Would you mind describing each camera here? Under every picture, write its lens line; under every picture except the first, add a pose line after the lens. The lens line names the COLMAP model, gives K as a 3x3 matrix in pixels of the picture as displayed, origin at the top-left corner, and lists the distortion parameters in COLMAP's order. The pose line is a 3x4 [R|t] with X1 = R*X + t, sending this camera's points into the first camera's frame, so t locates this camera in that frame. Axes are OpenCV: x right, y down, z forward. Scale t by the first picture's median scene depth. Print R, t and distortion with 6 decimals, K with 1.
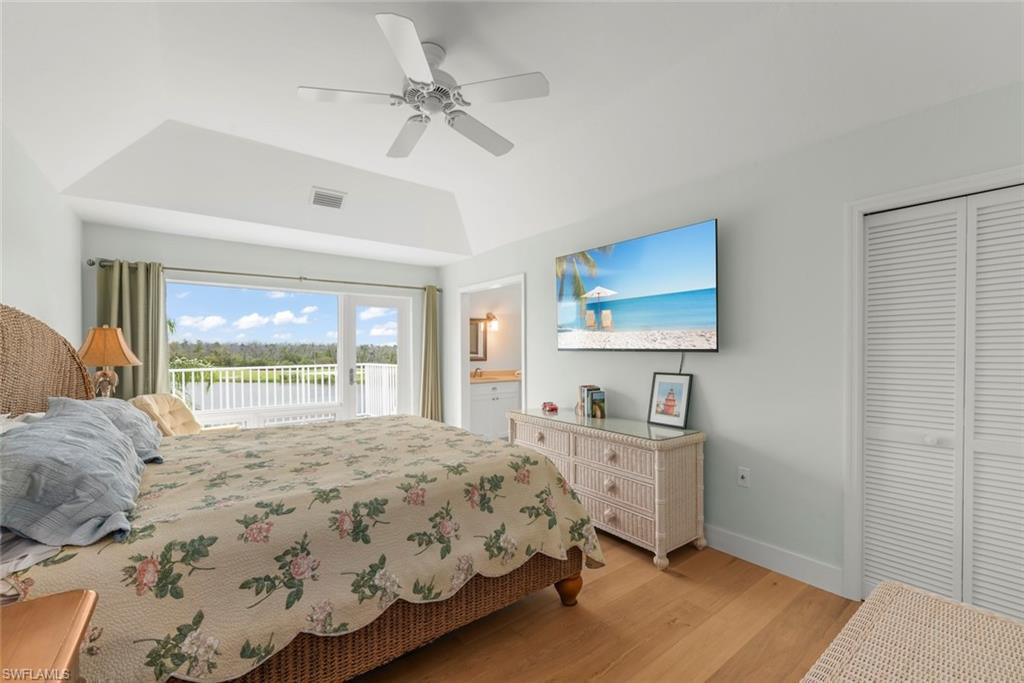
lens RADIAL K [[429.3, 0, 512.3], [0, 429.3, 354.7], [0, 0, 1]] dist [-0.001316, -0.000195]
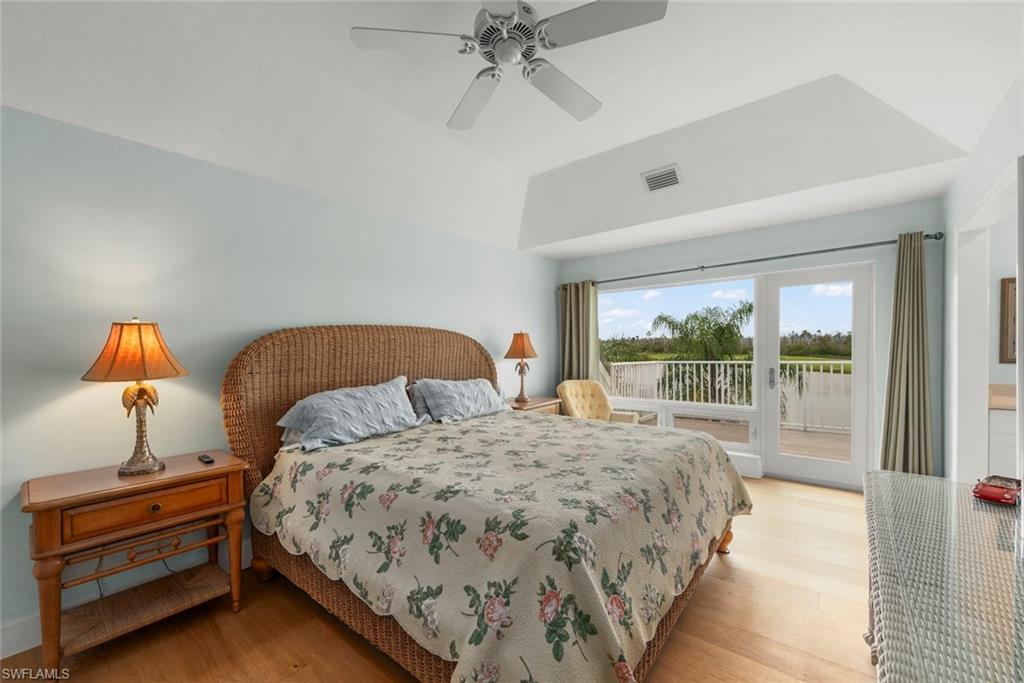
lens RADIAL K [[414.7, 0, 511.7], [0, 414.7, 354.4], [0, 0, 1]] dist [0.001623, 0.000144]
pose [[0.219911, 0.017546, -0.975362, 0.635505], [0.004212, 0.999812, 0.018936, -0.019582], [0.975511, -0.008272, 0.219796, 0.875981]]
